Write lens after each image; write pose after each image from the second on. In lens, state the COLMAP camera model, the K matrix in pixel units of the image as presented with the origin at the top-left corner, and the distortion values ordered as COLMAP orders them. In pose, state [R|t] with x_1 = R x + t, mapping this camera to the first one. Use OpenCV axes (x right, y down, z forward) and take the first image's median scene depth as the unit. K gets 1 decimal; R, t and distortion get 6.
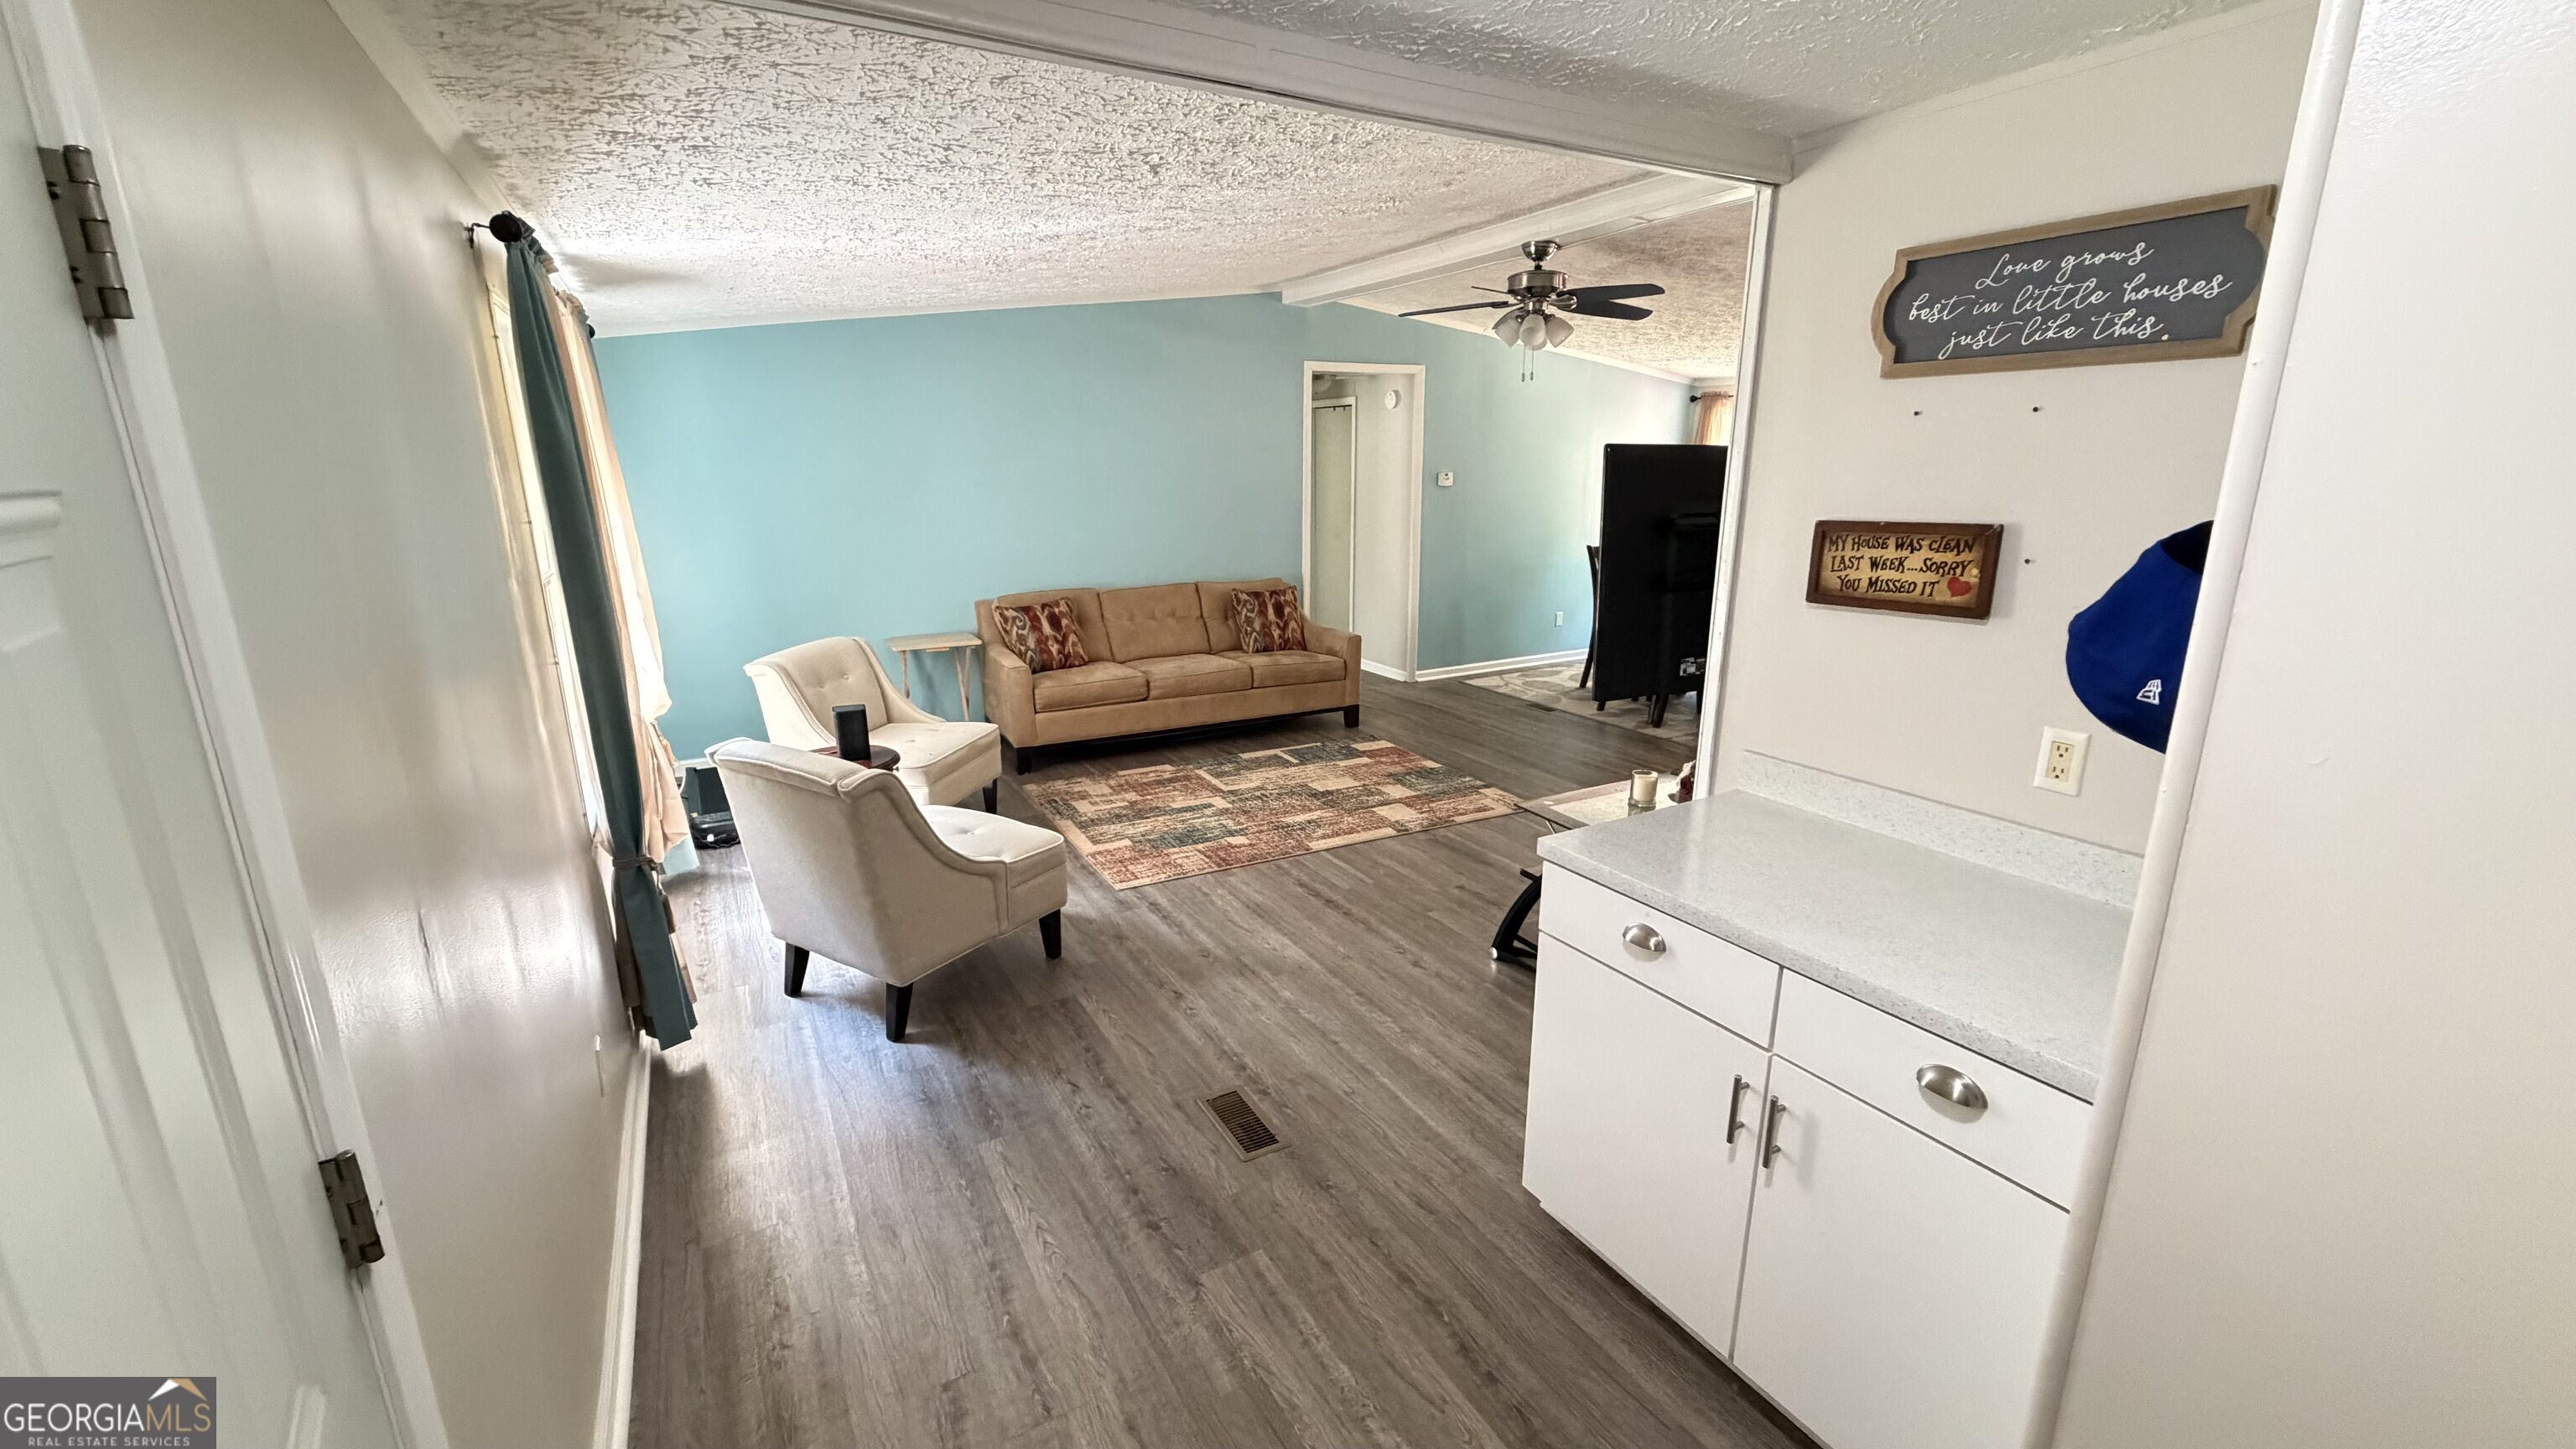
lens RADIAL K [[1019.1, 0, 1328.0], [0, 1019.1, 724.1], [0, 0, 1]] dist [-0.009761, 0.002061]
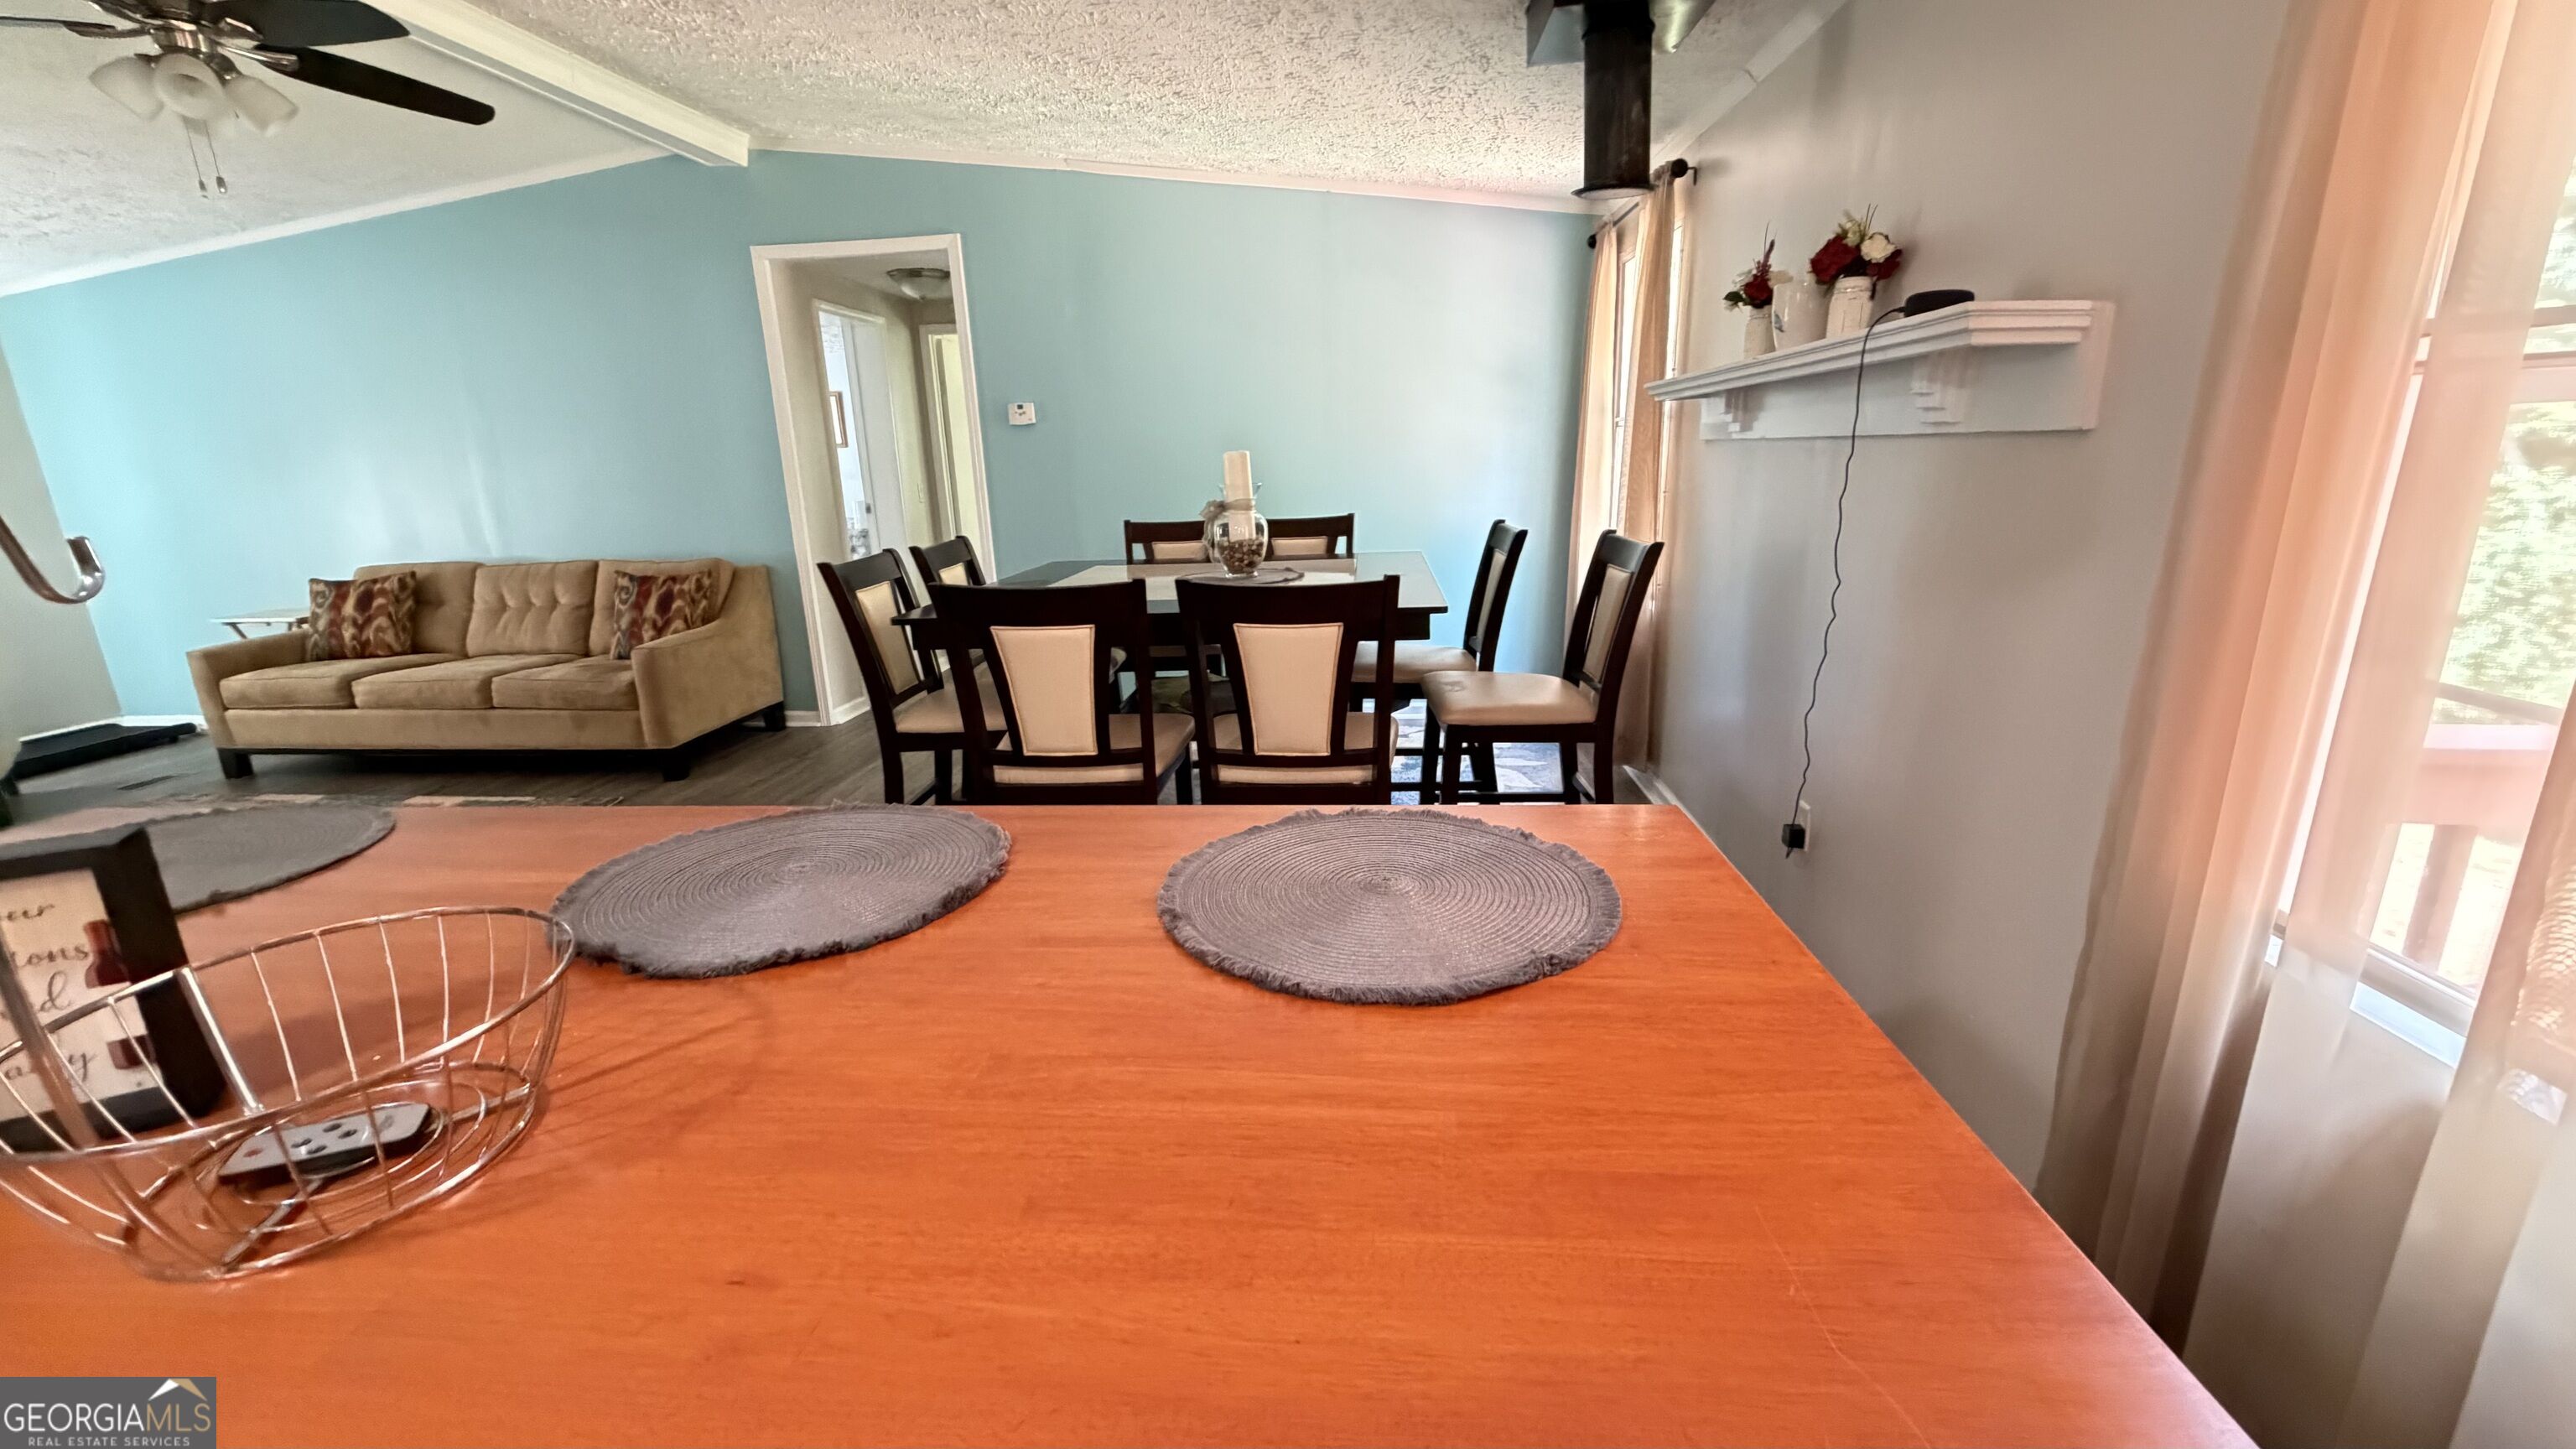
lens RADIAL K [[1019.1, 0, 1285.8], [0, 1019.1, 717.4], [0, 0, 1]] dist [-0.009761, 0.002061]
pose [[0.838728, 0.115091, -0.532250, 0.892300], [-0.113045, 0.992917, 0.036565, -0.135930], [0.532688, 0.029500, 0.845797, 0.803928]]
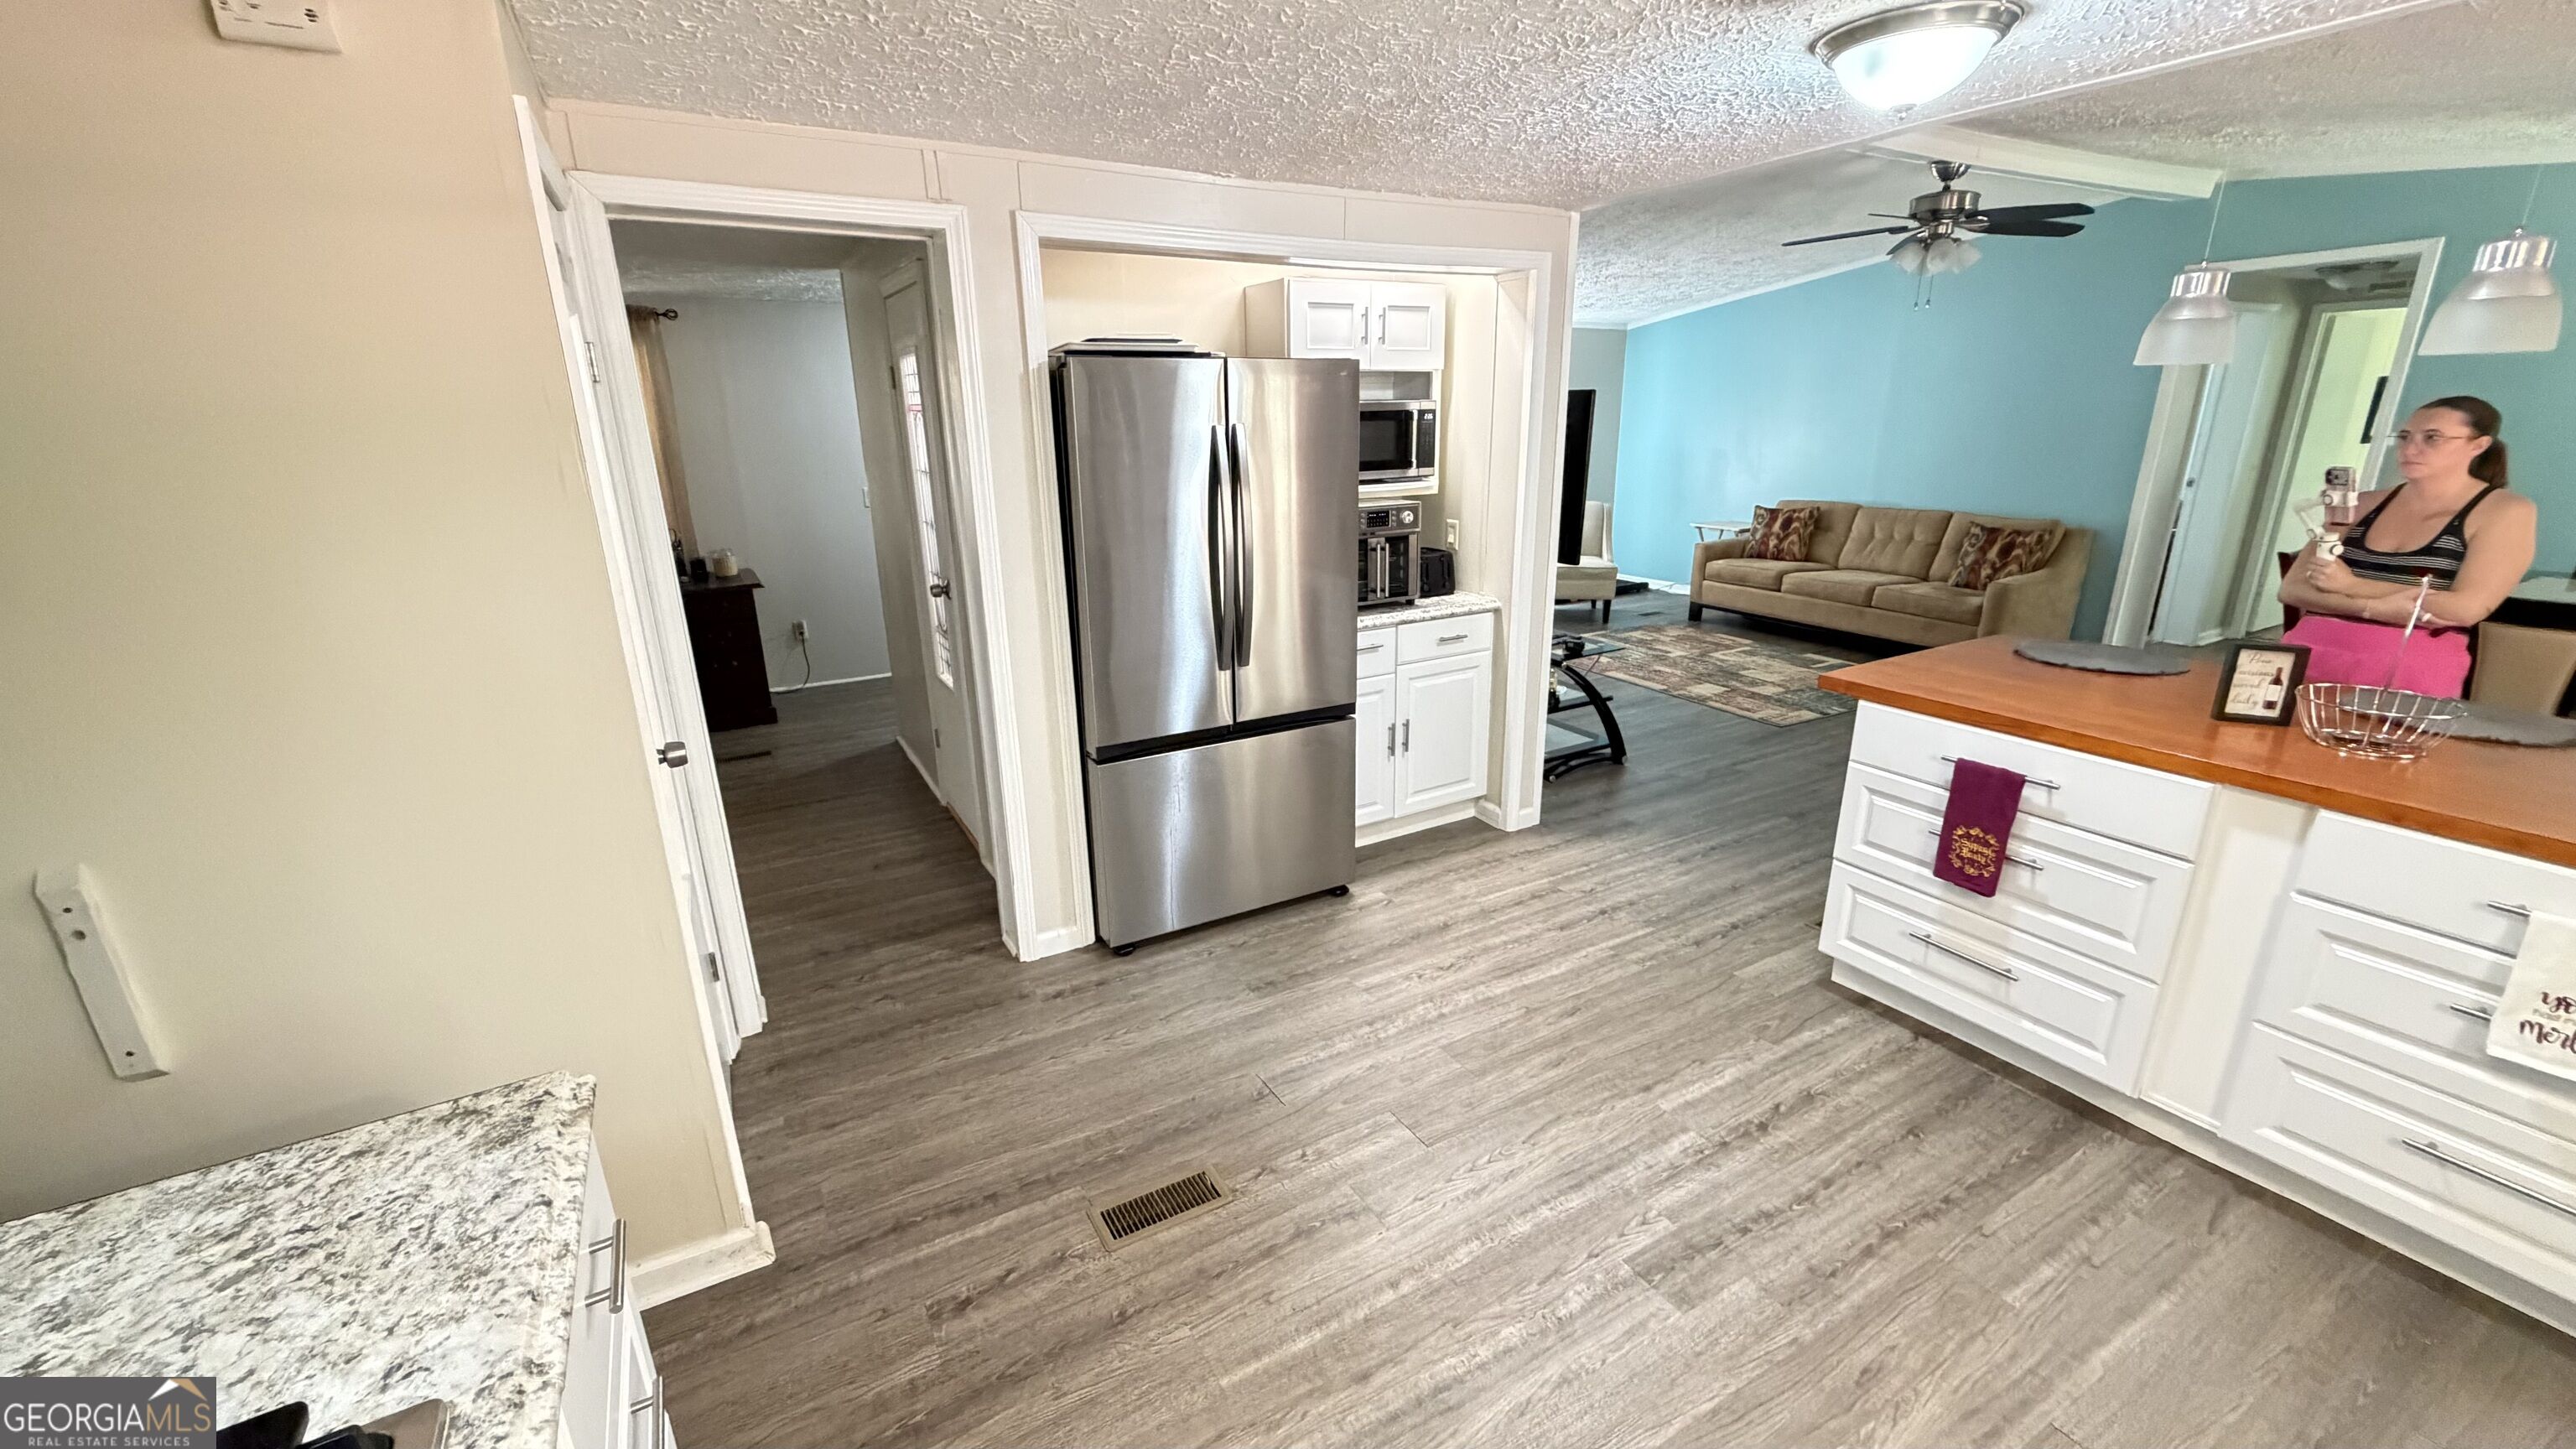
lens RADIAL K [[1019.1, 0, 1271.4], [0, 1019.1, 721.8], [0, 0, 1]] dist [-0.009761, 0.002061]
pose [[0.004232, 0.296052, -0.955163, 1.133592], [-0.233421, 0.929077, 0.286932, -0.094565], [0.972367, 0.221741, 0.073036, 0.387684]]
